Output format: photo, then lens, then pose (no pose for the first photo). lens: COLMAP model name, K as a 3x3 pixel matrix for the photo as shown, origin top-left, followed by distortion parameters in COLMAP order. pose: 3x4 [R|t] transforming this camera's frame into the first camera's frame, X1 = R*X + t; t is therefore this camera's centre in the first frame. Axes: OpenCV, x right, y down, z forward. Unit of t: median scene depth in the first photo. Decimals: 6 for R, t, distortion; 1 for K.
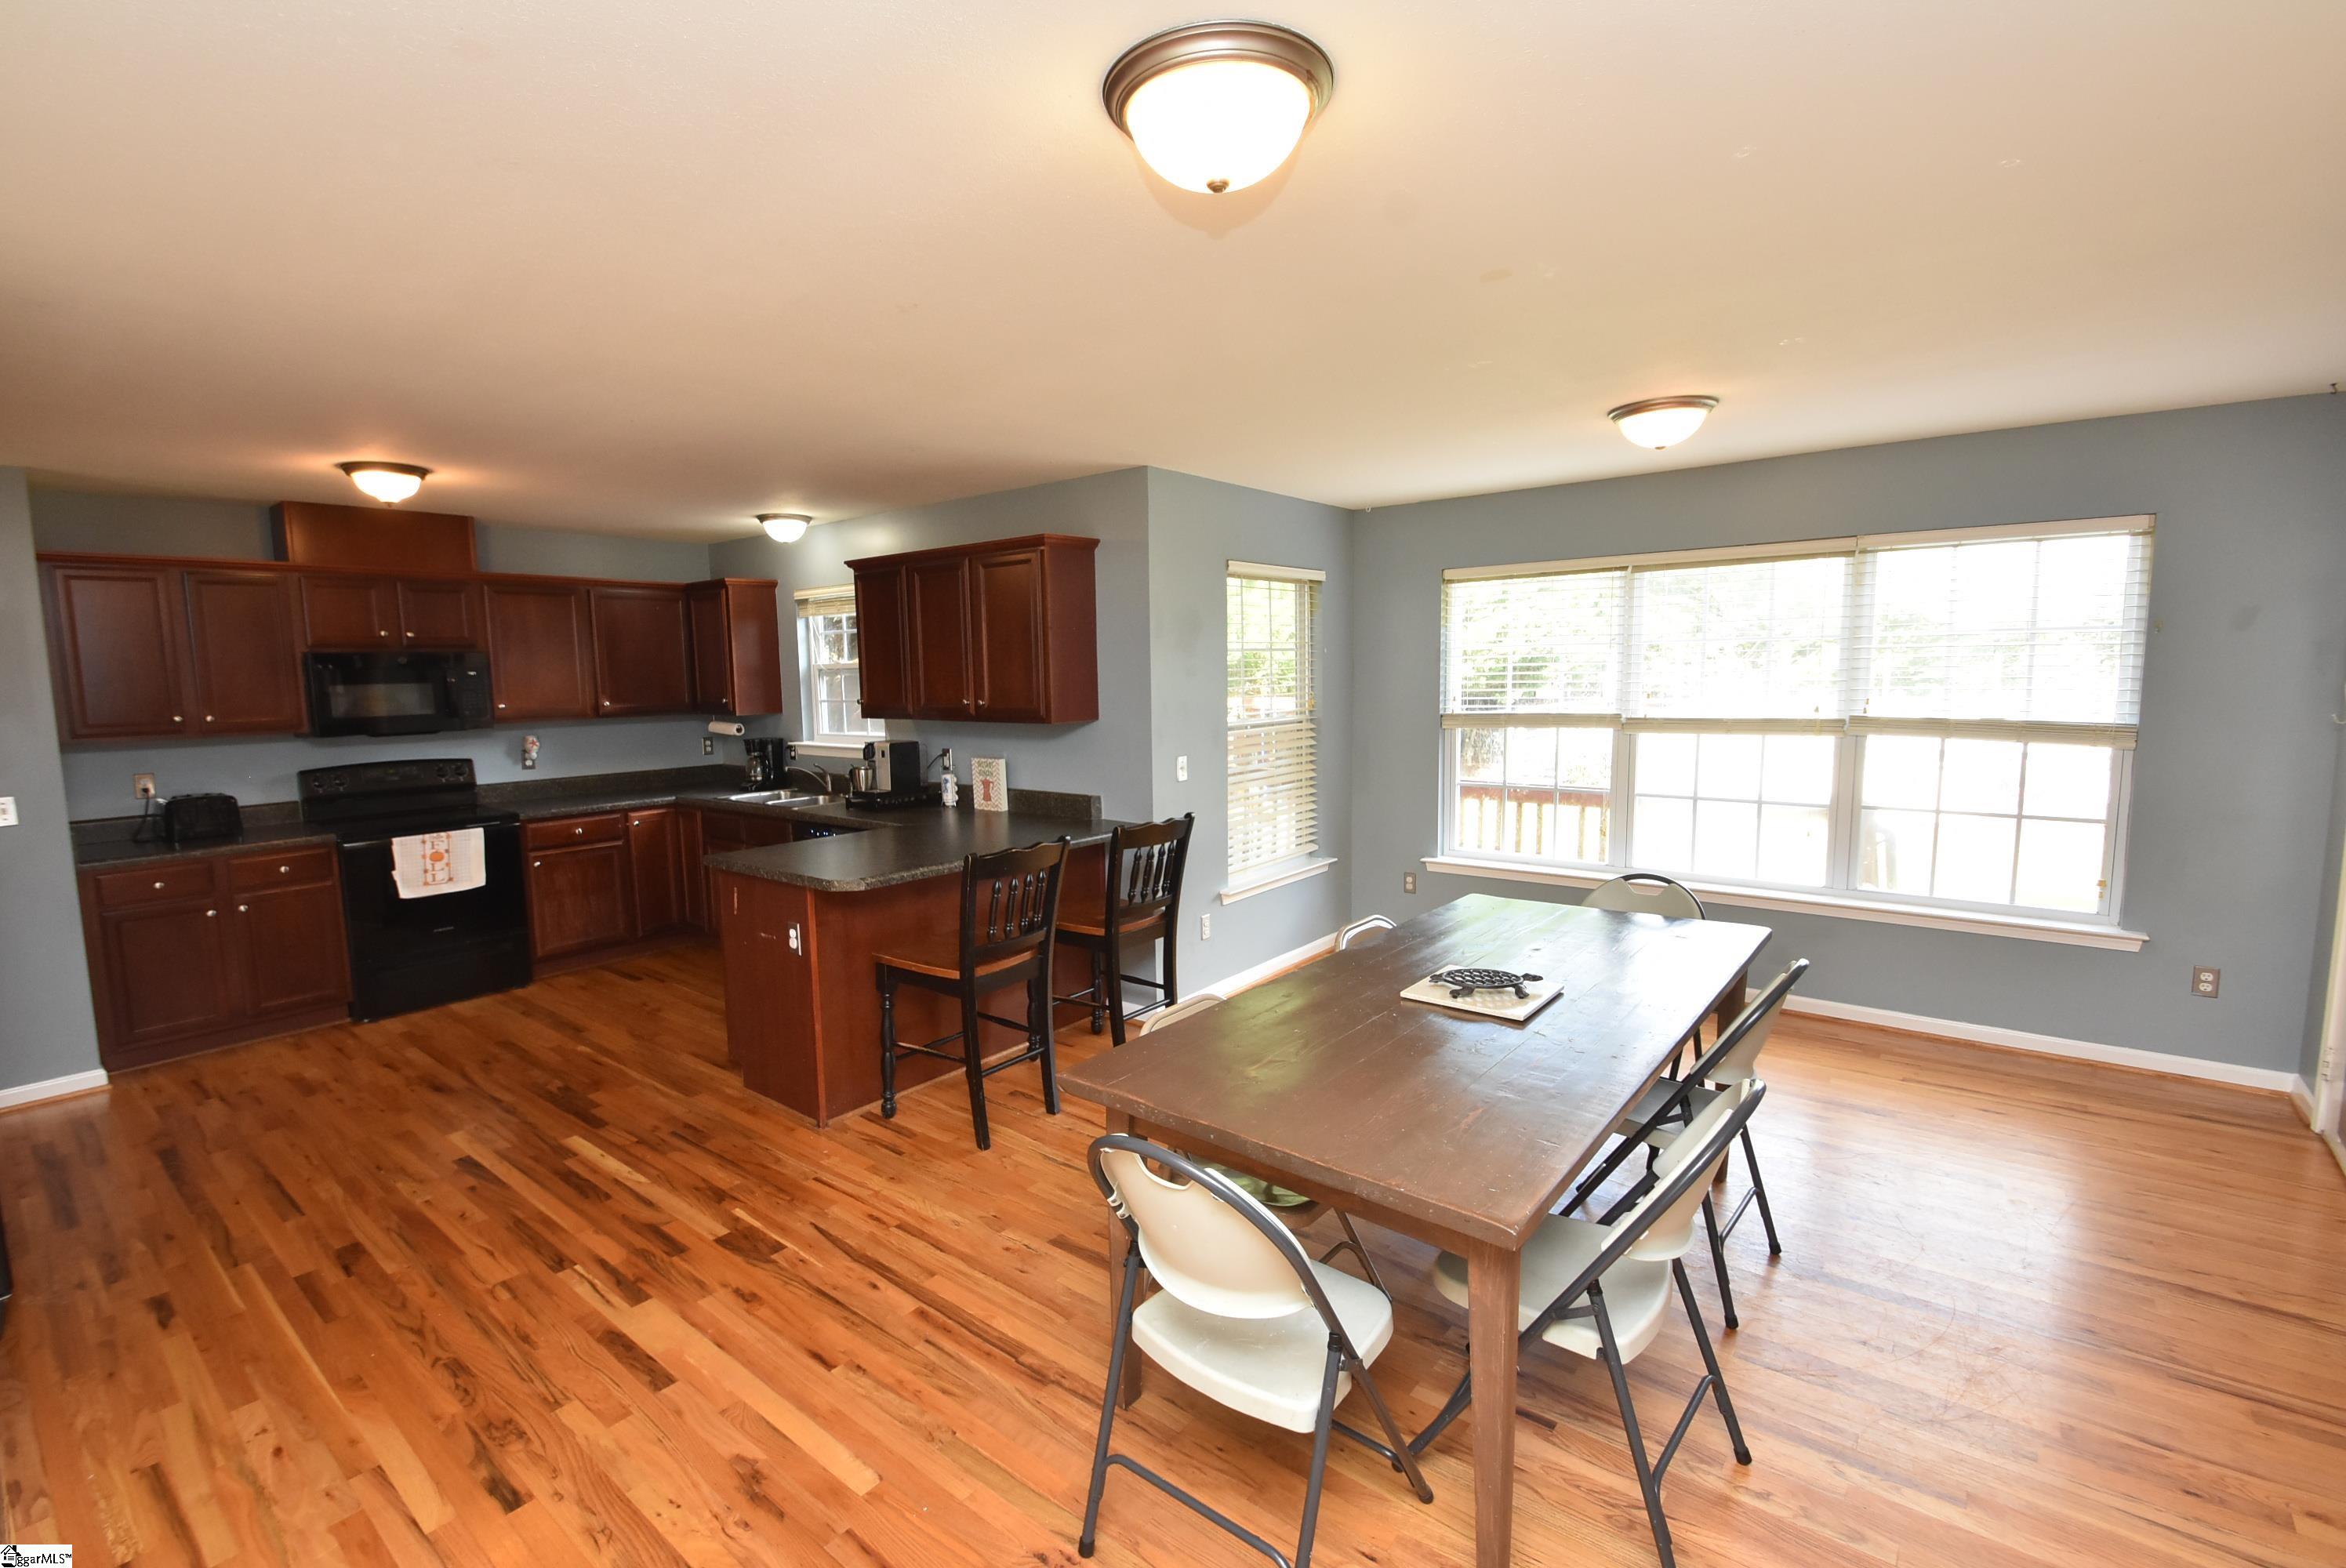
lens RADIAL K [[1031.3, 0, 1155.8], [0, 1031.3, 784.0], [0, 0, 1]] dist [0.002762, -0.008794]
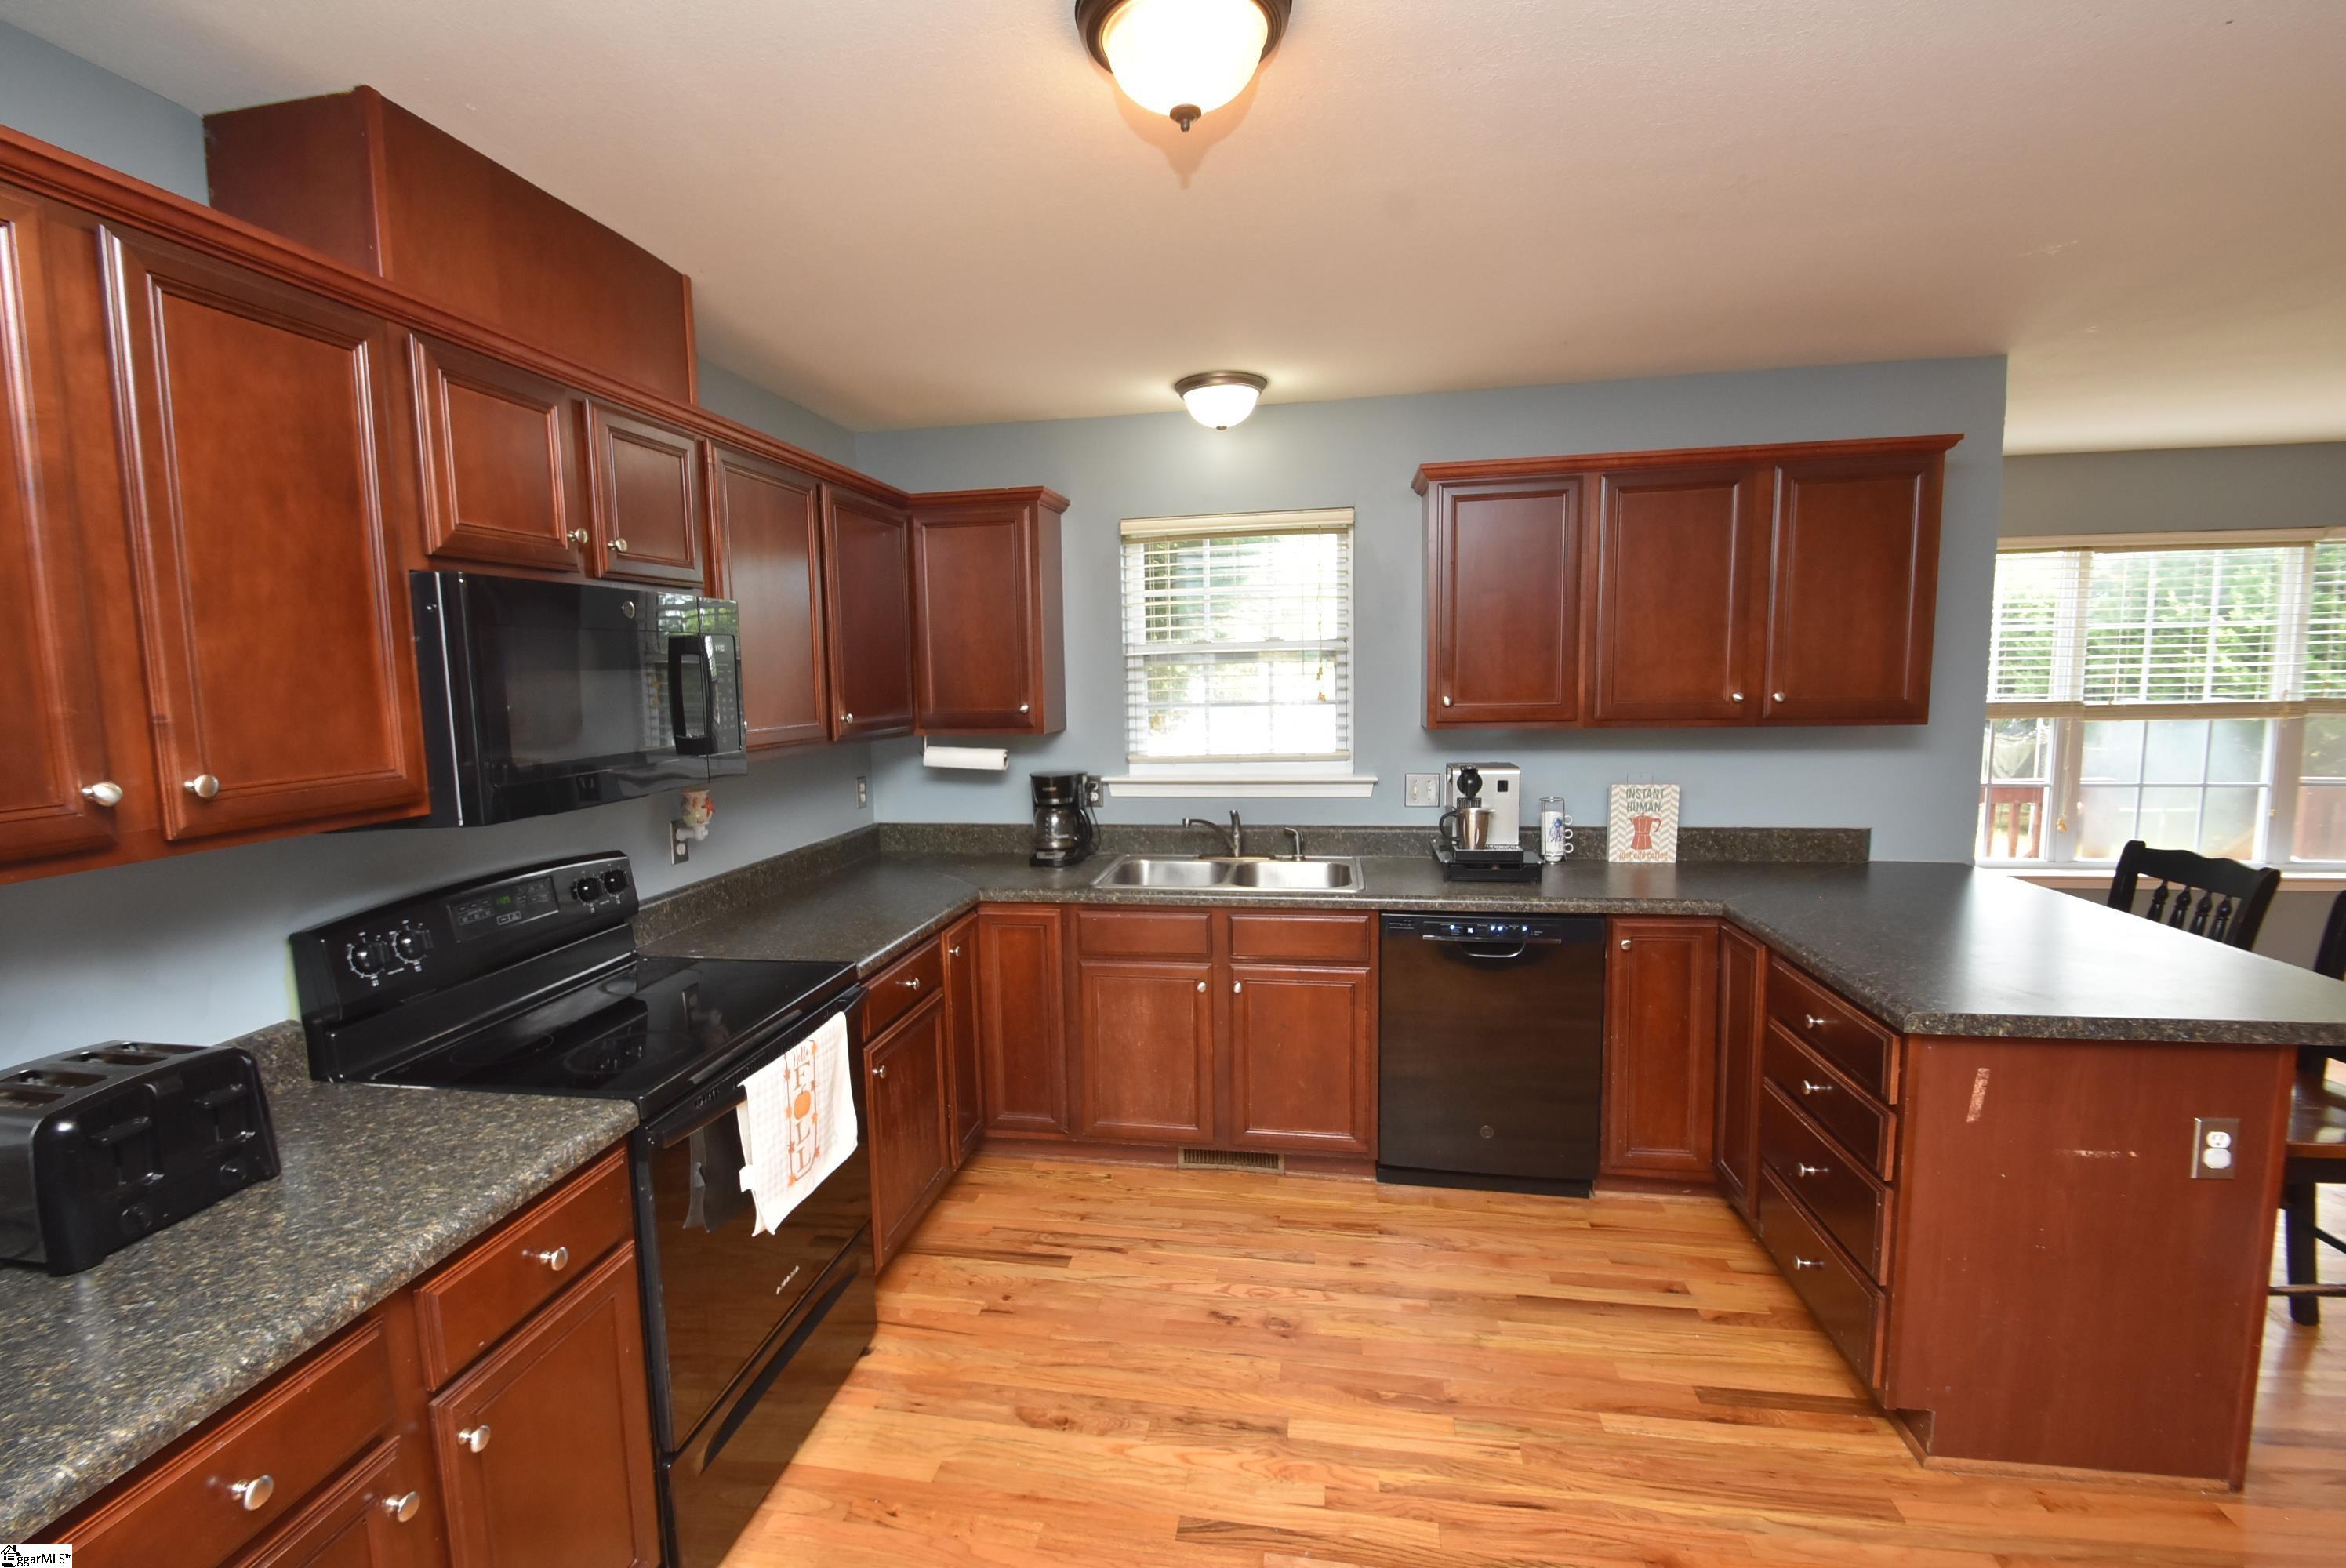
lens RADIAL K [[1031.3, 0, 1134.1], [0, 1031.3, 784.9], [0, 0, 1]] dist [0.002762, -0.008794]
pose [[0.878420, -0.052916, 0.474952, -0.757677], [0.057966, 0.998310, 0.004017, -0.045889], [-0.474362, 0.024002, 0.880003, 0.580083]]
